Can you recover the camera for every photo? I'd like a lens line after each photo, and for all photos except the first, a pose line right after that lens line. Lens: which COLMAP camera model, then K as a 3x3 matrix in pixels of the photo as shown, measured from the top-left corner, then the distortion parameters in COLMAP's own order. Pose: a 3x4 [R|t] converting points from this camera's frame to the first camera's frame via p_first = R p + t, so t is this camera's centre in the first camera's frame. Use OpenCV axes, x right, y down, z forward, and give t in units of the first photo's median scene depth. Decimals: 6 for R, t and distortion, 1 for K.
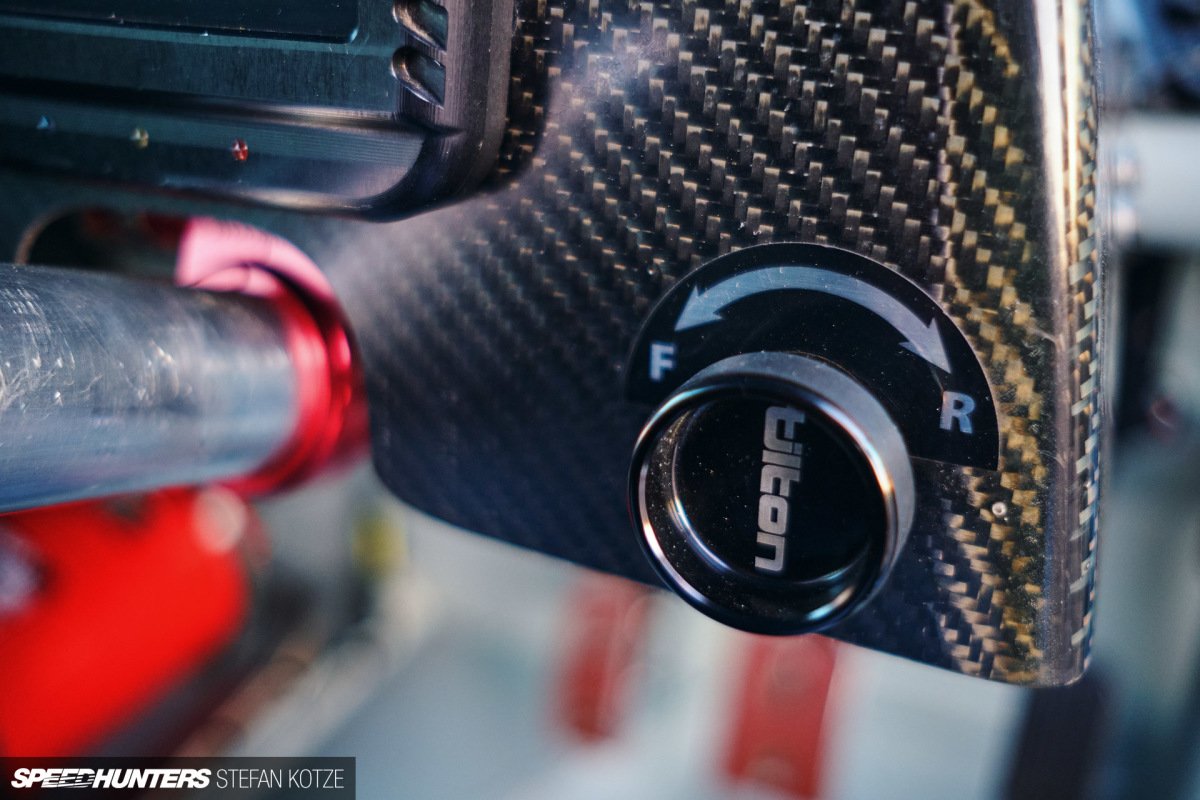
lens RADIAL K [[1213.9, 0, 600.6], [0, 1213.9, 397.2], [0, 0, 1]] dist [-0.002975, 0.000000]
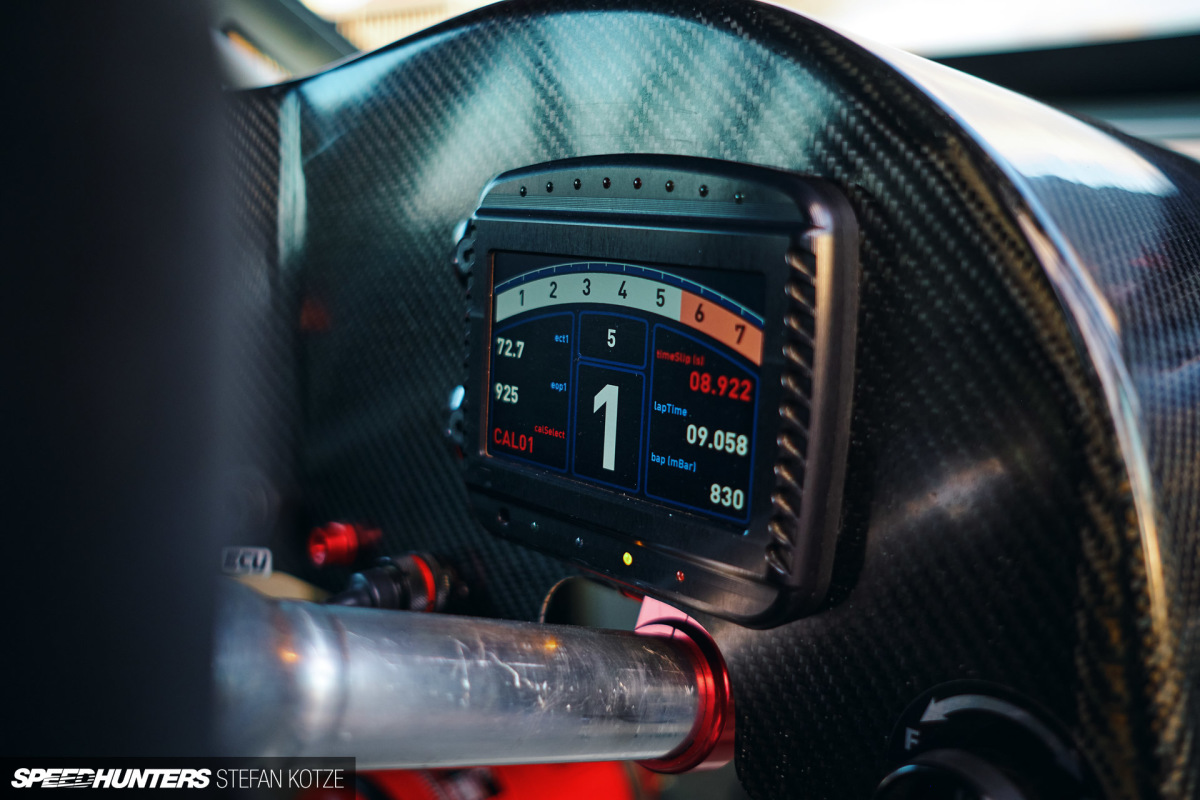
lens RADIAL K [[1213.9, 0, 596.4], [0, 1213.9, 399.7], [0, 0, 1]] dist [-0.002975, 0.000000]
pose [[0.932894, 0.078766, -0.351434, 0.198165], [-0.148390, 0.973179, -0.175791, -0.127977], [0.328162, 0.216144, 0.919561, -0.749151]]
